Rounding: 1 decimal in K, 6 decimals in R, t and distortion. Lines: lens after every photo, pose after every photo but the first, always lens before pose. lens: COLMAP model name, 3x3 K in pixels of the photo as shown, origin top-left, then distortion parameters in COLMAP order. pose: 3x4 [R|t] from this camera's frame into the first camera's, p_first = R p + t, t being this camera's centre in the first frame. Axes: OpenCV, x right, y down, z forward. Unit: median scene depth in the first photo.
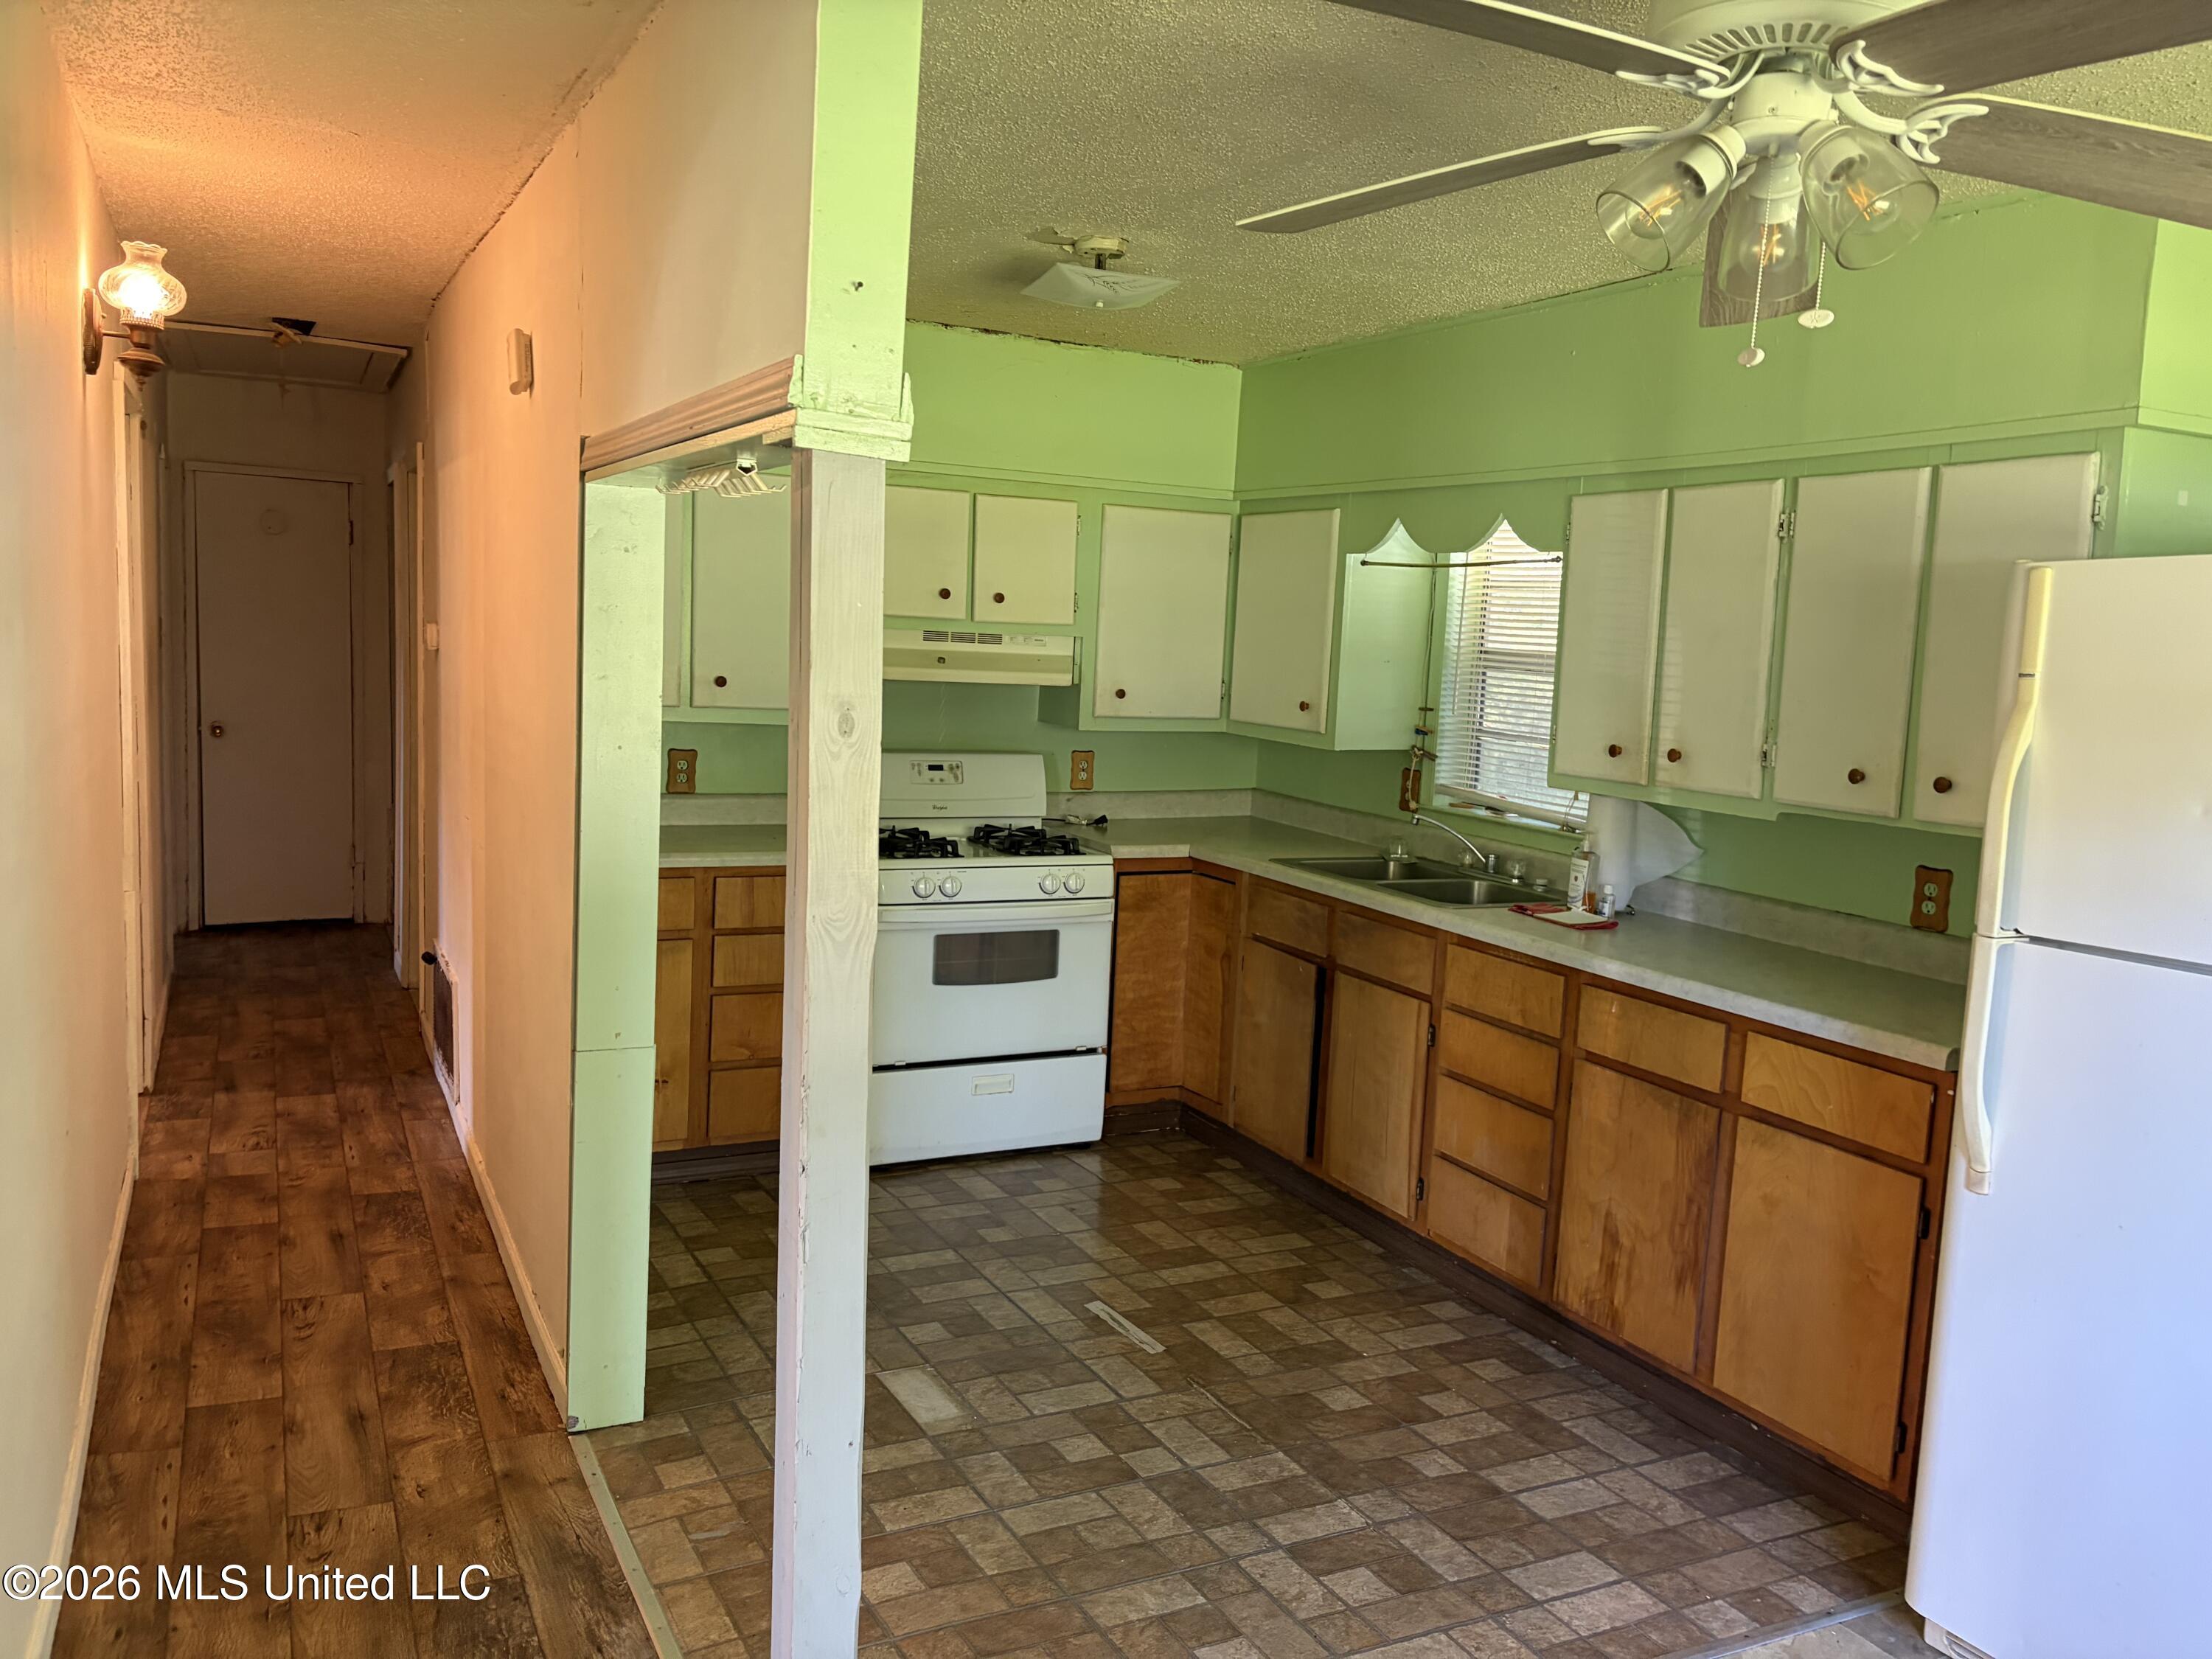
lens RADIAL K [[1679.5, 0, 1108.6], [0, 1679.5, 835.8], [0, 0, 1]] dist [0.076512, -0.093442]
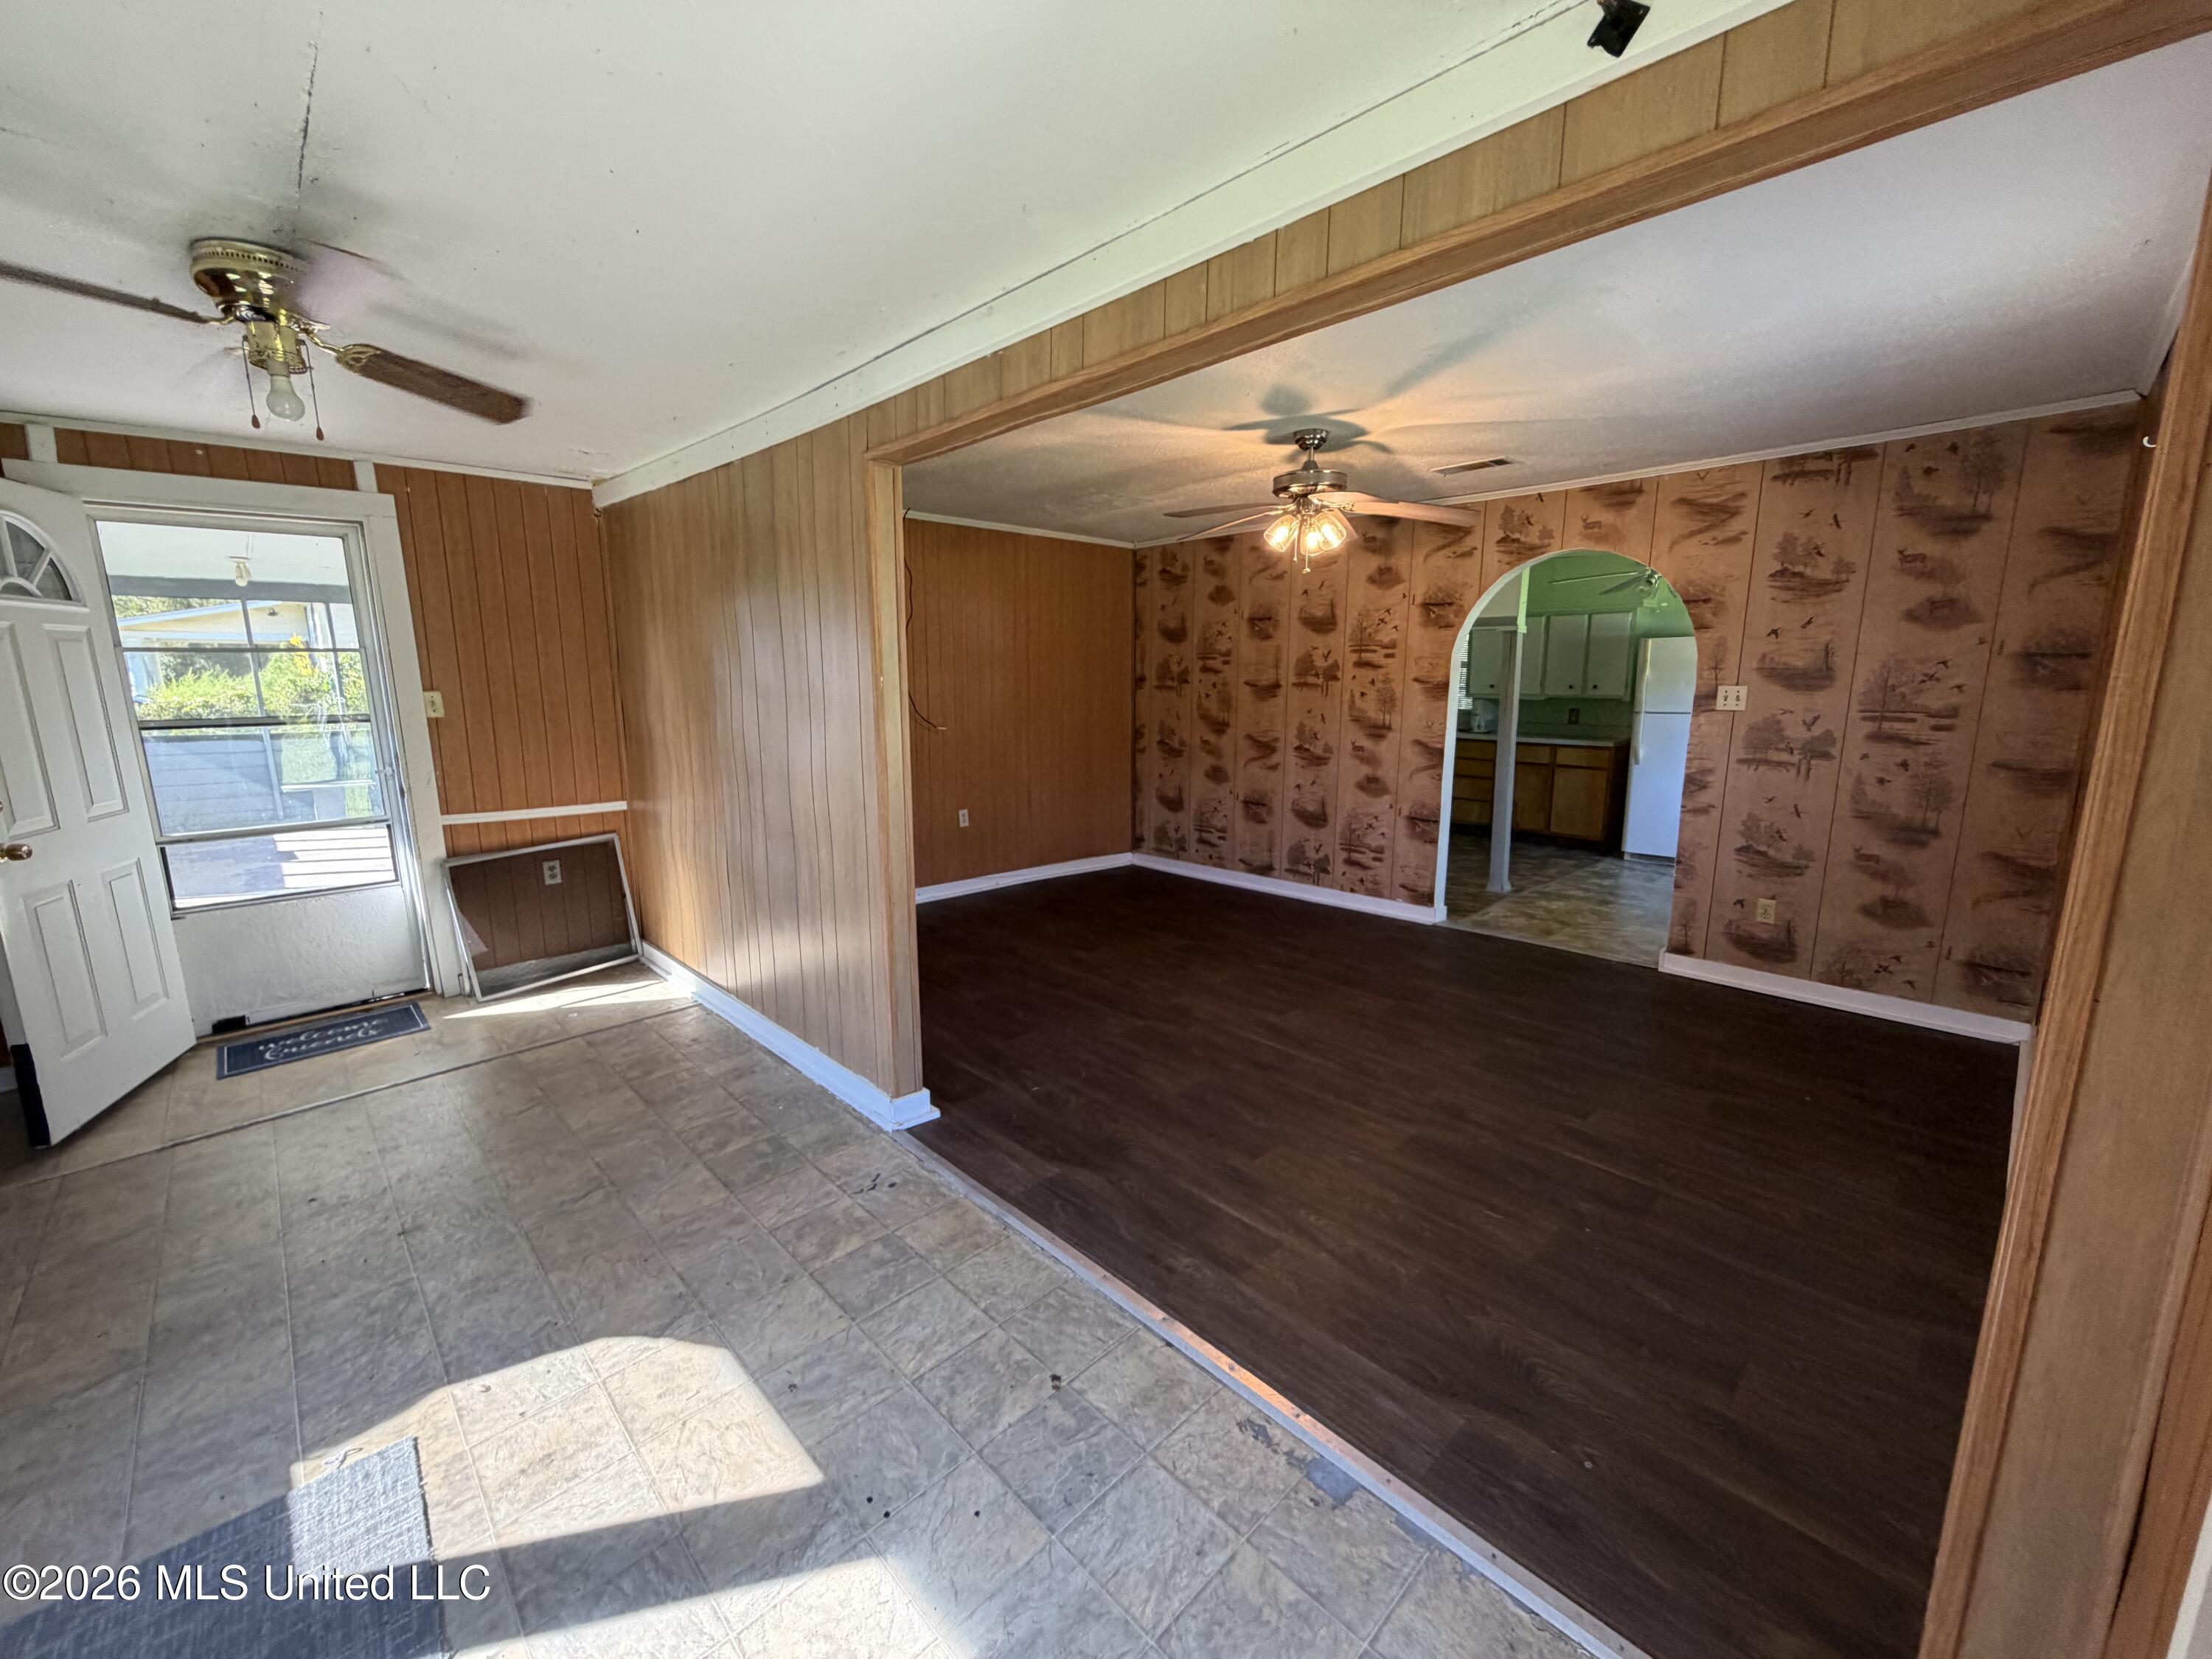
lens RADIAL K [[893.5, 0, 1094.5], [0, 893.5, 828.3], [0, 0, 1]] dist [0.000132, 0.000072]
pose [[0.957131, -0.107088, 0.269132, -1.371182], [0.086983, 0.992527, 0.085585, 0.022359], [-0.276286, -0.058506, 0.959293, -0.860790]]
